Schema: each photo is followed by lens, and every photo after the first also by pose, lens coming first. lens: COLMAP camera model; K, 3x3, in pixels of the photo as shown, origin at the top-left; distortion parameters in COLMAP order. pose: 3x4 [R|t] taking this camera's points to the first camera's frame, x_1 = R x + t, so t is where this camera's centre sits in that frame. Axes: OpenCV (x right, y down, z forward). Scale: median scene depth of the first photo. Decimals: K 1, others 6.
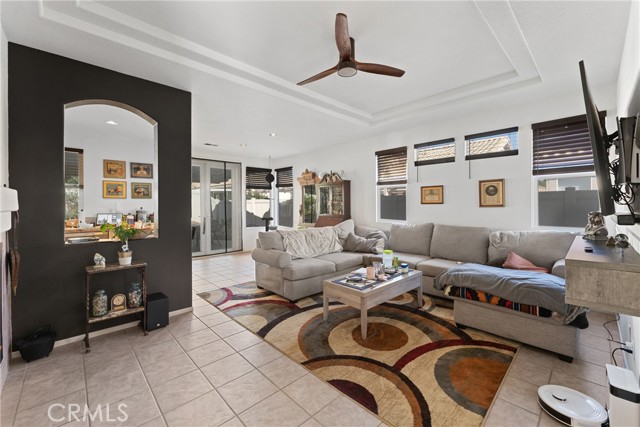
lens RADIAL K [[262.2, 0, 322.4], [0, 262.2, 209.3], [0, 0, 1]] dist [-0.001064, 0.000006]
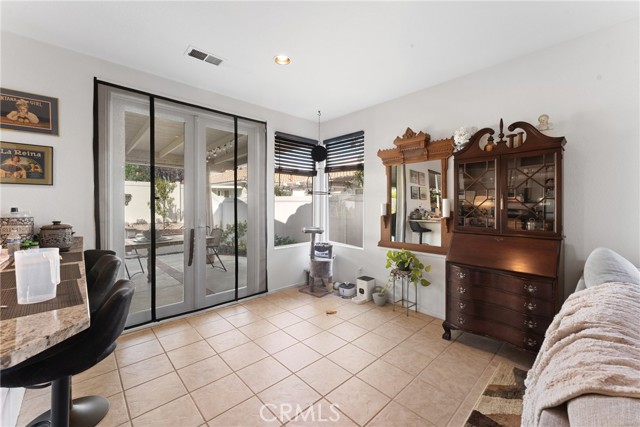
lens RADIAL K [[262.2, 0, 321.4], [0, 262.2, 209.0], [0, 0, 1]] dist [-0.001064, 0.000006]
pose [[0.999751, 0.007581, -0.020996, -0.257289], [-0.007652, 0.999965, -0.003283, -0.008319], [0.020971, 0.003443, 0.999774, 0.660724]]
